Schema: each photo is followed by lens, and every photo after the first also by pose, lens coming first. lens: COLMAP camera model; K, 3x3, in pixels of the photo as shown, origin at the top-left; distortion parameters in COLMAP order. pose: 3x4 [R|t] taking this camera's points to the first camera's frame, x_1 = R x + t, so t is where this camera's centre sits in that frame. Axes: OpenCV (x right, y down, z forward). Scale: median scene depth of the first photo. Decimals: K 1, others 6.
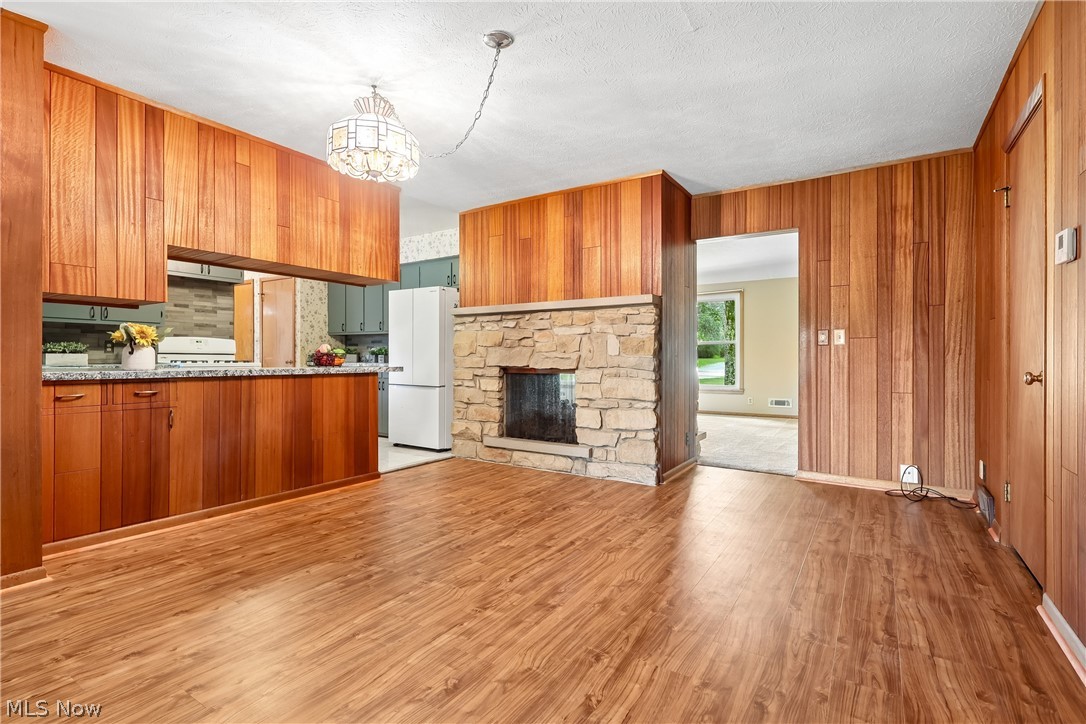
lens RADIAL K [[503.5, 0, 541.0], [0, 503.5, 359.3], [0, 0, 1]] dist [-0.002829, -0.000138]
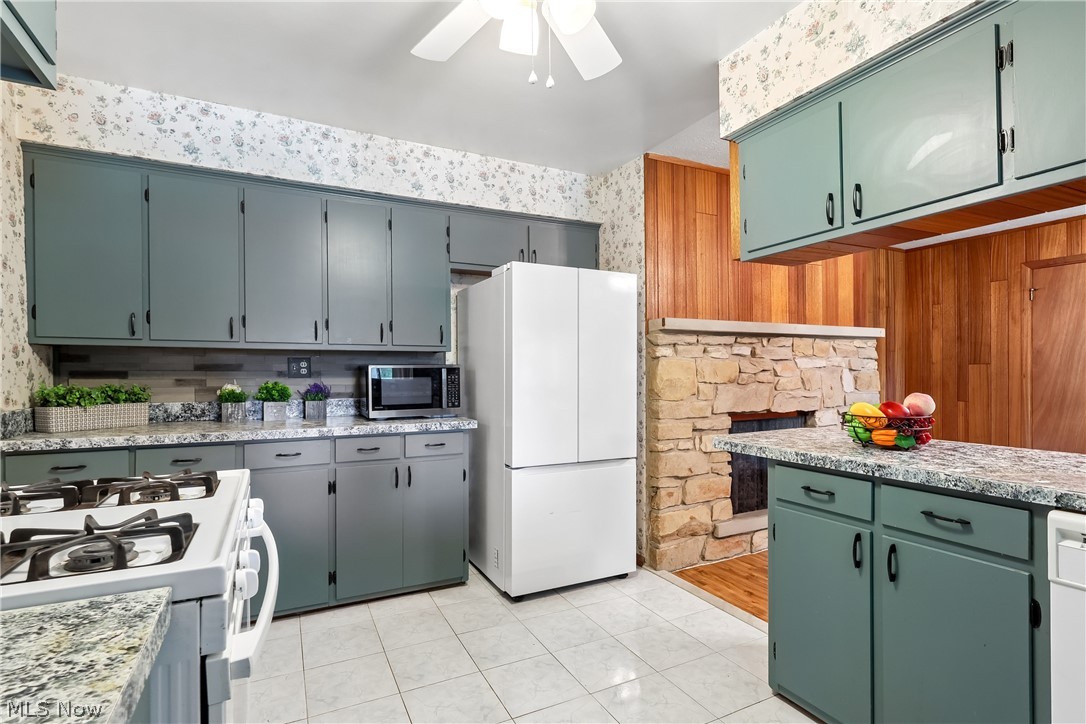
lens RADIAL K [[517.5, 0, 526.2], [0, 517.5, 373.4], [0, 0, 1]] dist [-0.002278, -0.000099]
pose [[0.510160, -0.007405, 0.860047, -0.985386], [0.010407, 0.999943, 0.002436, -0.051884], [-0.860016, 0.007708, 0.510208, 1.072846]]
